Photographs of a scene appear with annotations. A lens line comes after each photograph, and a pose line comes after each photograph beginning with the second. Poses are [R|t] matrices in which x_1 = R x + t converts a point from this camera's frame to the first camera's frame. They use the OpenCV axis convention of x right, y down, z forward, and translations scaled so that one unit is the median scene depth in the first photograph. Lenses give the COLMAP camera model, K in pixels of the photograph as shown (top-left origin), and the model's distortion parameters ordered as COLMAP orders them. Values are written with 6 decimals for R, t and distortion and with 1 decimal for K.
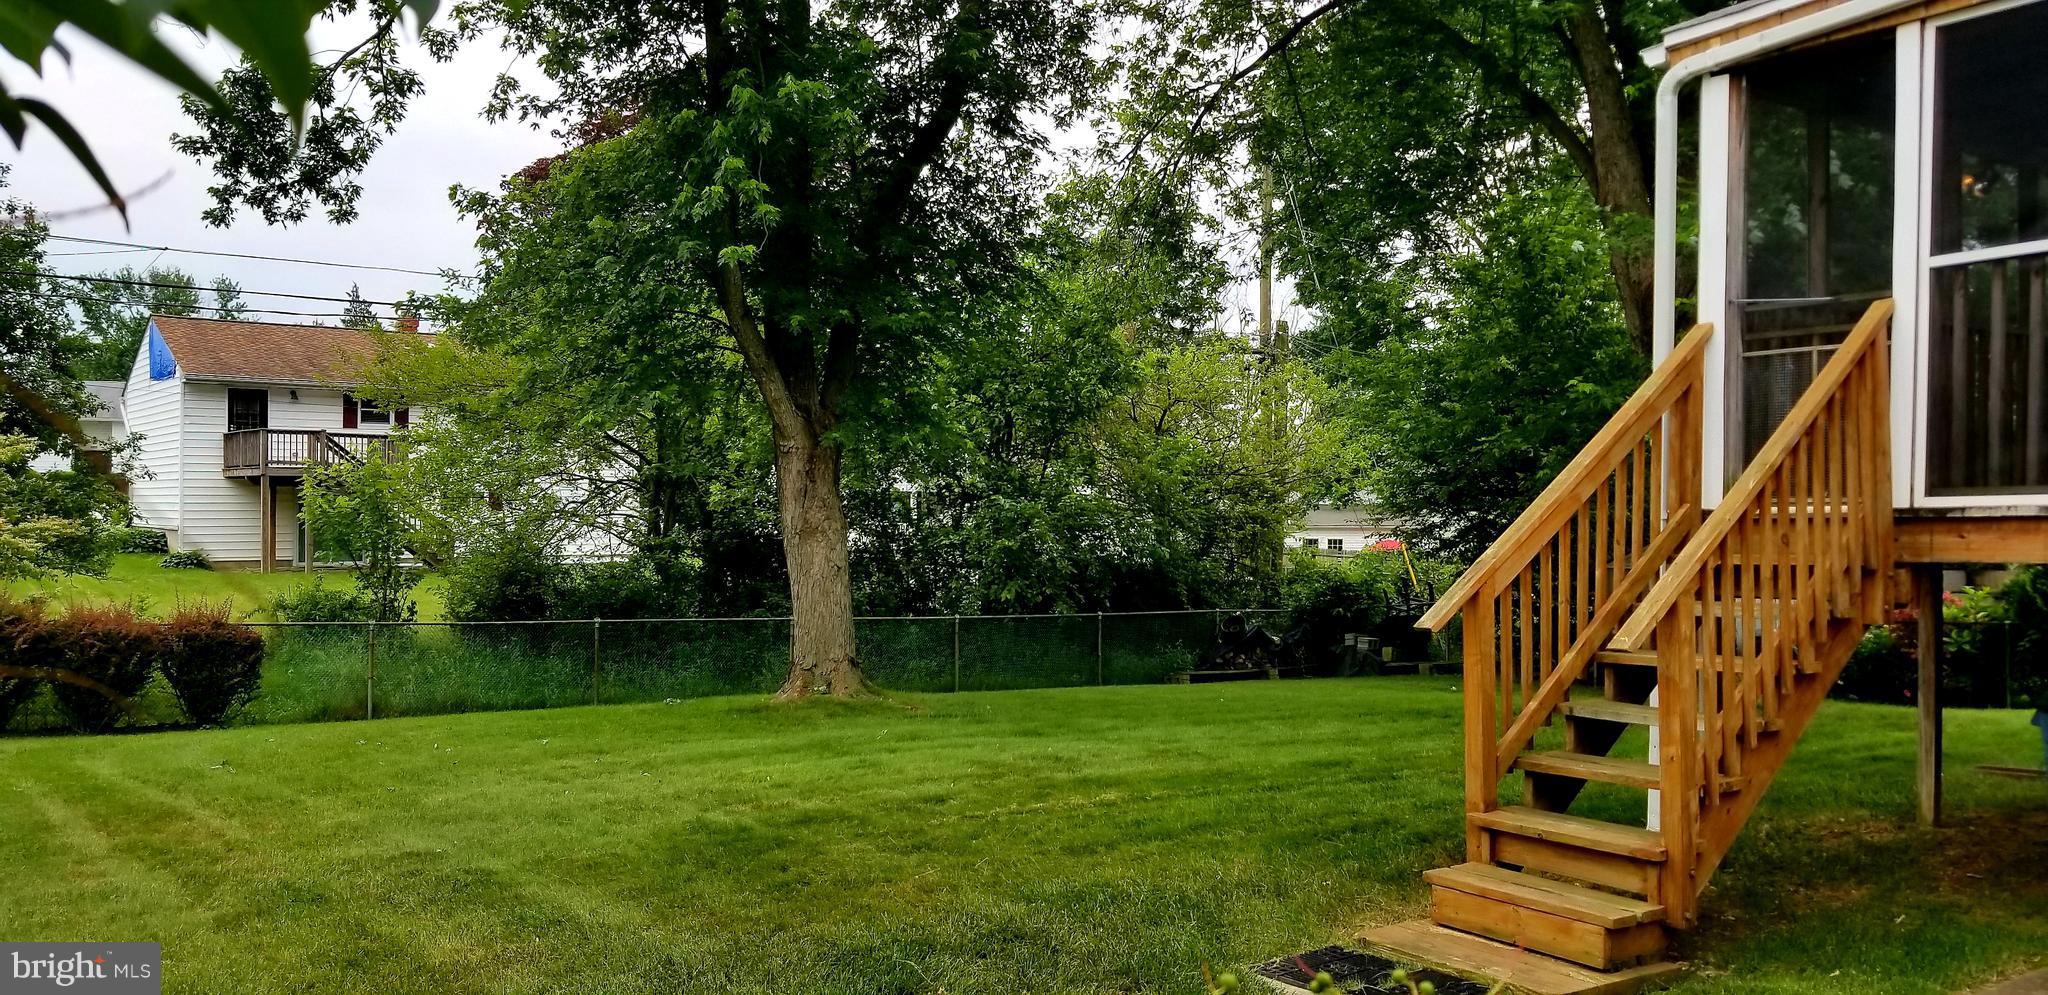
lens RADIAL K [[1589.0, 0, 1089.7], [0, 1589.0, 497.7], [0, 0, 1]] dist [0.096712, -0.172575]
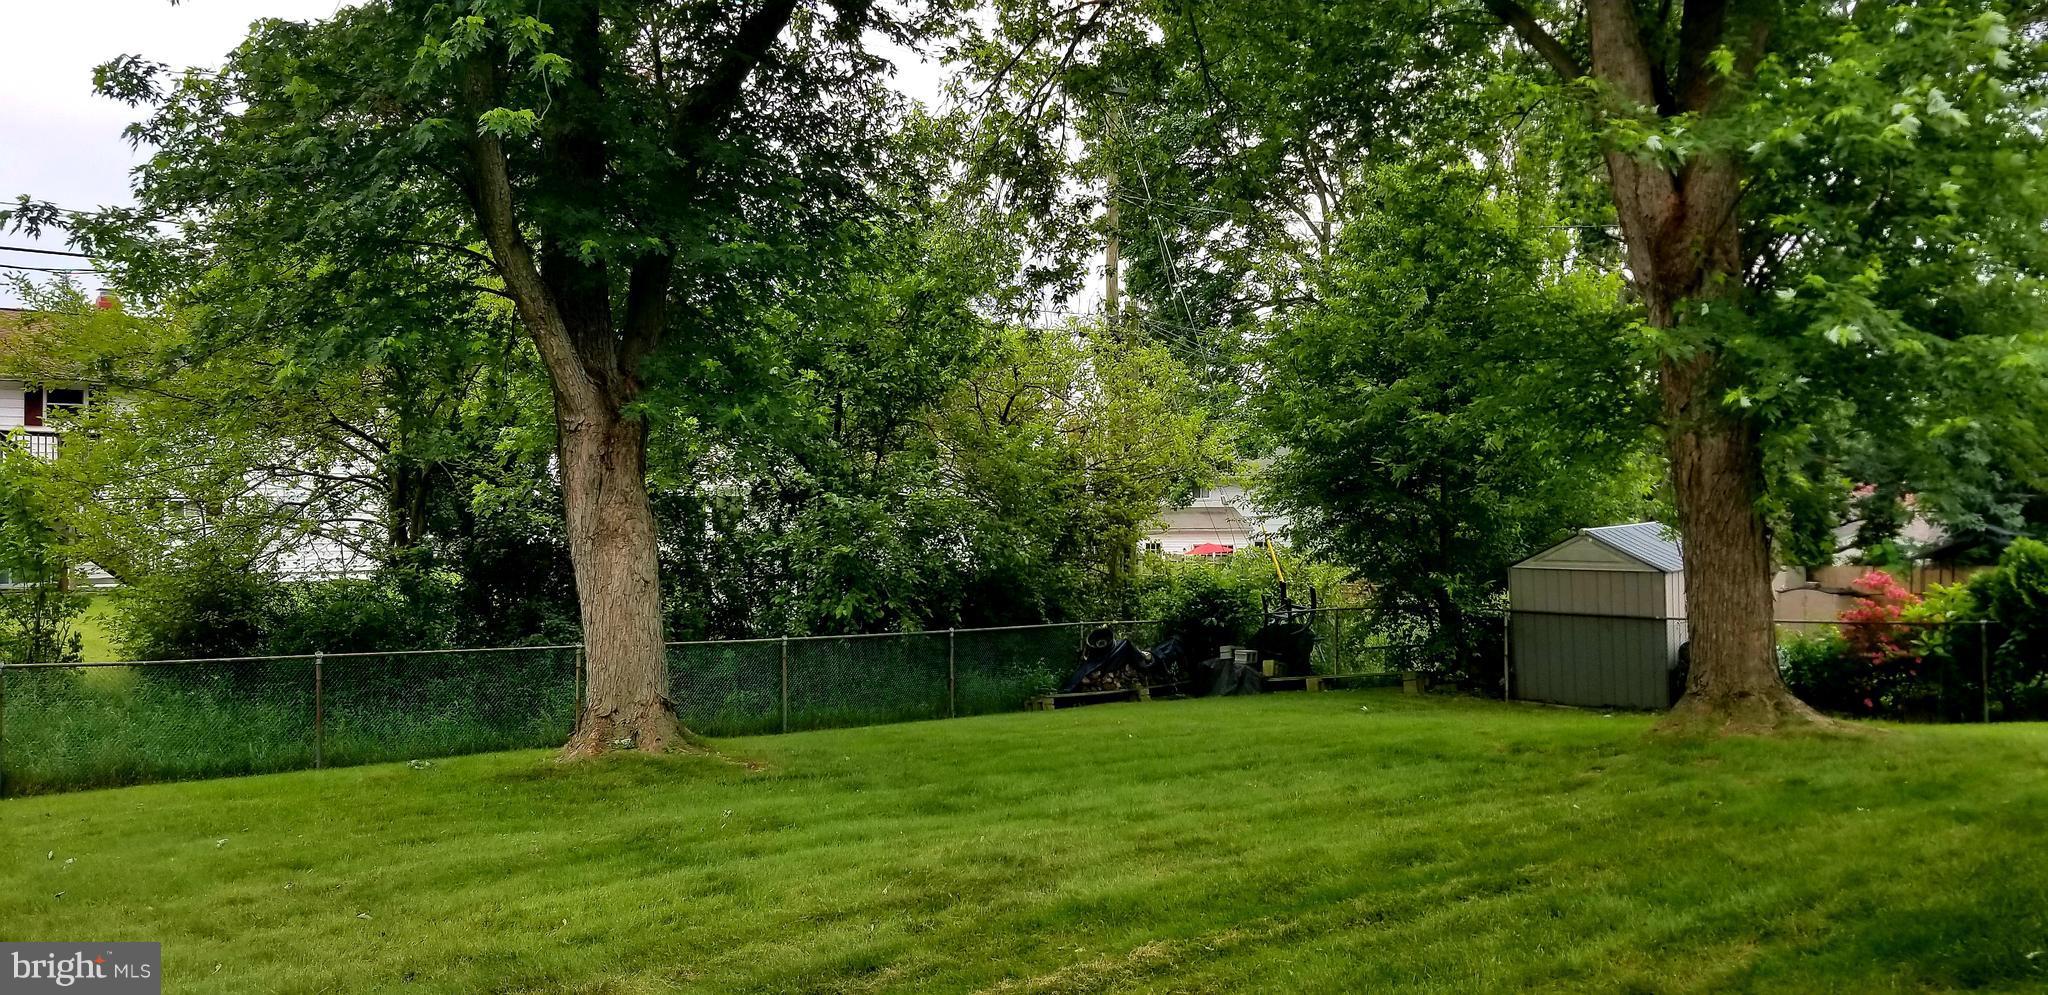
lens RADIAL K [[1589.0, 0, 1089.7], [0, 1589.0, 497.7], [0, 0, 1]] dist [0.096712, -0.172575]
pose [[0.991154, -0.008864, 0.132424, -0.038271], [0.009512, 0.999946, -0.004266, 0.007059], [-0.132379, 0.005488, 0.991184, 0.168168]]
